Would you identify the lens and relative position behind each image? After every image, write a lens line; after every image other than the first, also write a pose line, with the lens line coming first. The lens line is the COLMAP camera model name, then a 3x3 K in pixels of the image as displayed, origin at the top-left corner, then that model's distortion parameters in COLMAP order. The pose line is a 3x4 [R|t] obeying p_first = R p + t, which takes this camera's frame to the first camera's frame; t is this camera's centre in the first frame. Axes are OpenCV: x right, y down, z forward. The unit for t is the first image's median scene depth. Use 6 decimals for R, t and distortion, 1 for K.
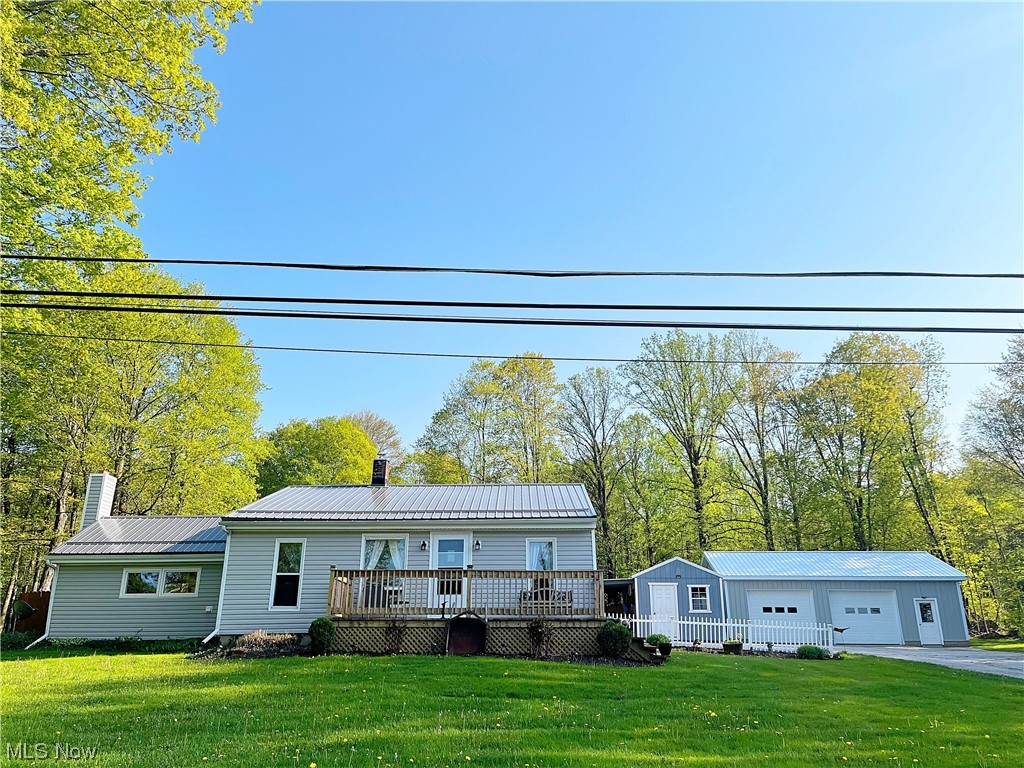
lens RADIAL K [[763.9, 0, 516.9], [0, 763.9, 384.4], [0, 0, 1]] dist [0.080842, -0.103936]
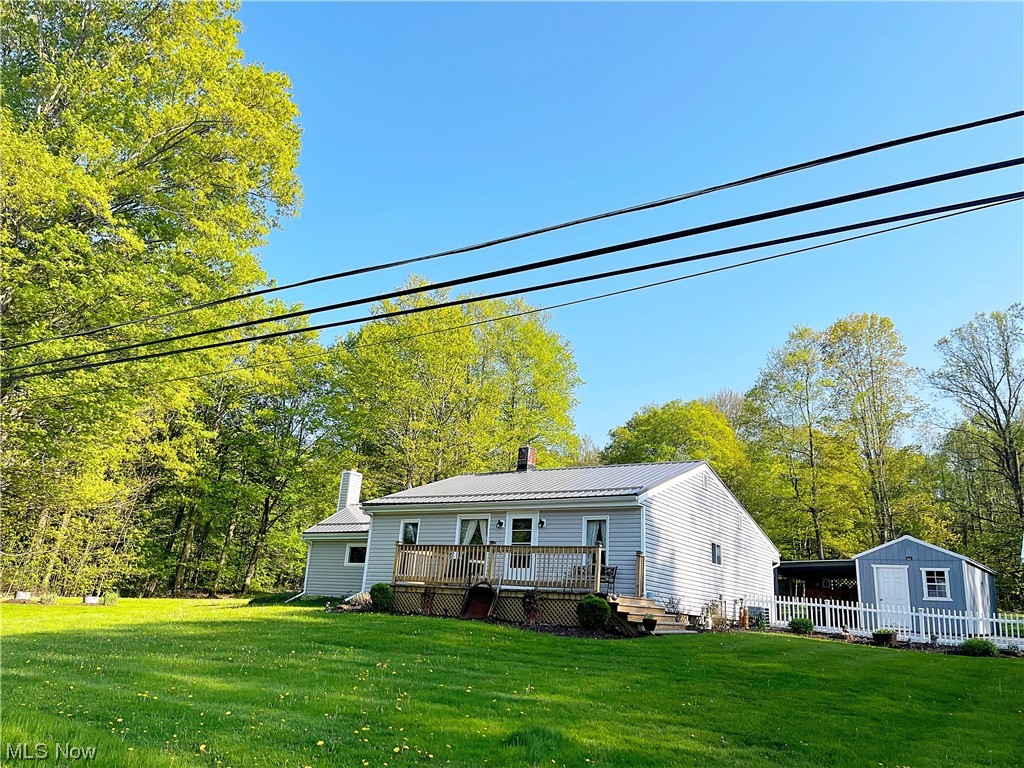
lens RADIAL K [[763.9, 0, 516.9], [0, 763.9, 384.4], [0, 0, 1]] dist [0.080842, -0.103936]
pose [[0.849475, -0.105149, -0.517045, 0.395760], [0.117349, 0.993049, -0.009154, 0.016510], [0.514413, -0.052899, 0.855909, 0.053528]]
